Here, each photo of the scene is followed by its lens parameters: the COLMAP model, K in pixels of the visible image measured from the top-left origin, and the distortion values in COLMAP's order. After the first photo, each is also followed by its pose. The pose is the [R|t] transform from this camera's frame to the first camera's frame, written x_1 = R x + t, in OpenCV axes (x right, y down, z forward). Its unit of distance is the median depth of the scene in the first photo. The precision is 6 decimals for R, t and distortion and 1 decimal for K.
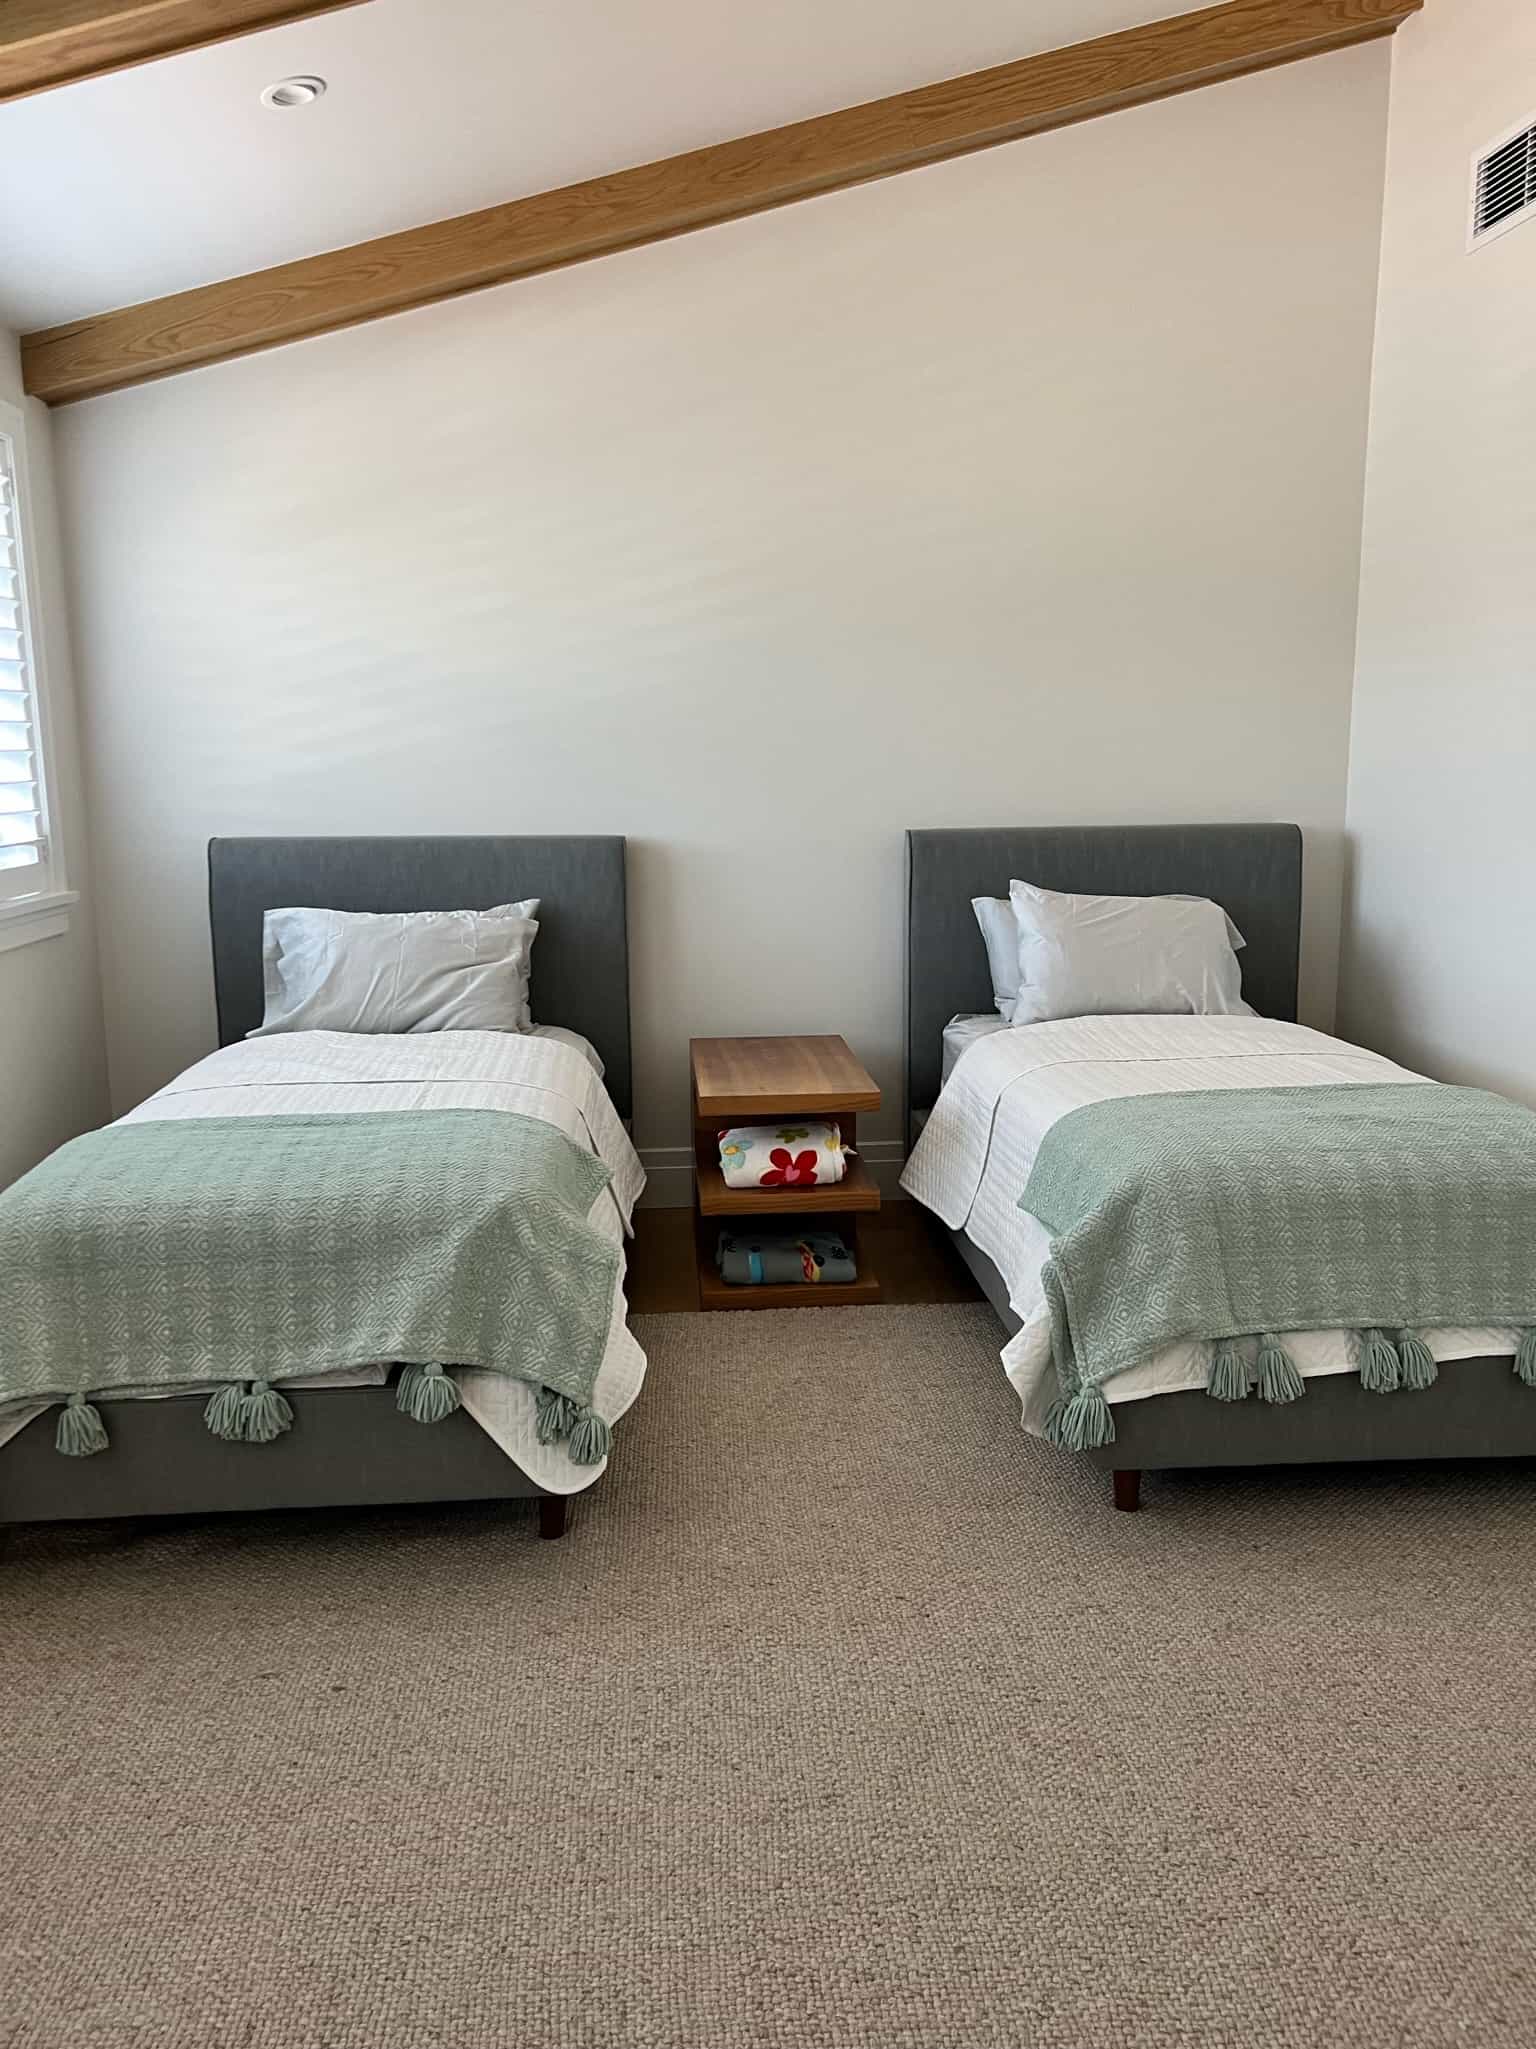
lens RADIAL K [[1538.0, 0, 768.0], [0, 1538.0, 1024.5], [0, 0, 1]] dist [0.064043, -0.078894]
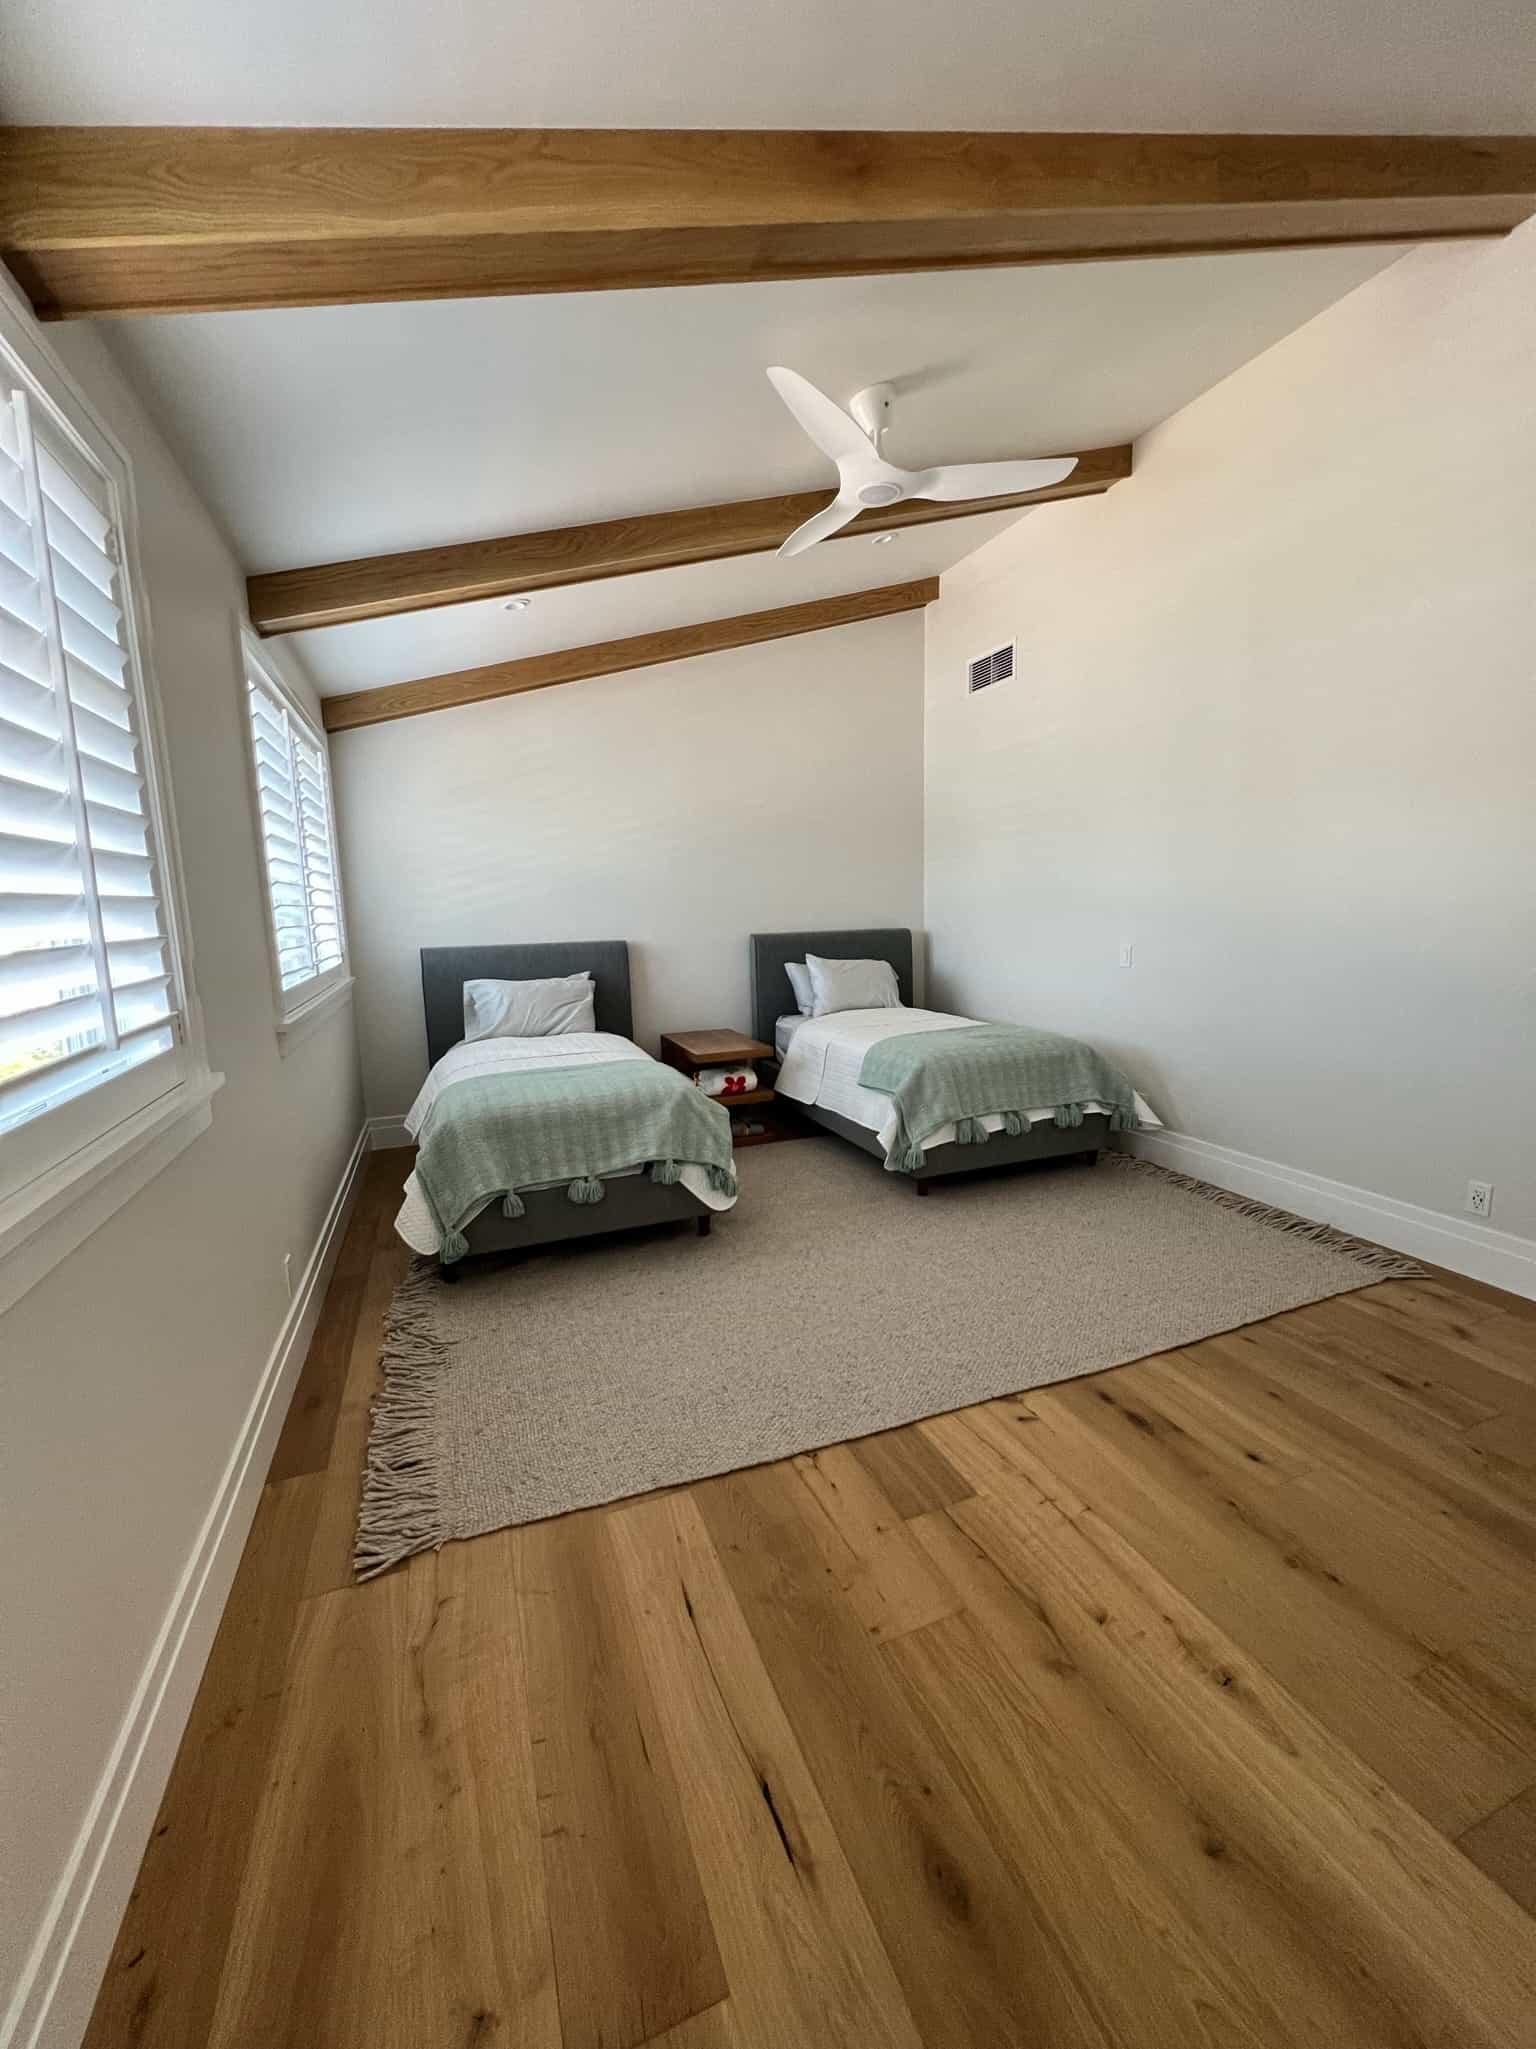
lens RADIAL K [[819.6, 0, 773.7], [0, 819.6, 1022.1], [0, 0, 1]] dist [0.001492, -0.000058]
pose [[0.954710, -0.058782, 0.291673, -0.385793], [0.068606, 0.997366, -0.023562, 0.048971], [-0.289519, 0.042506, 0.956228, -0.219058]]
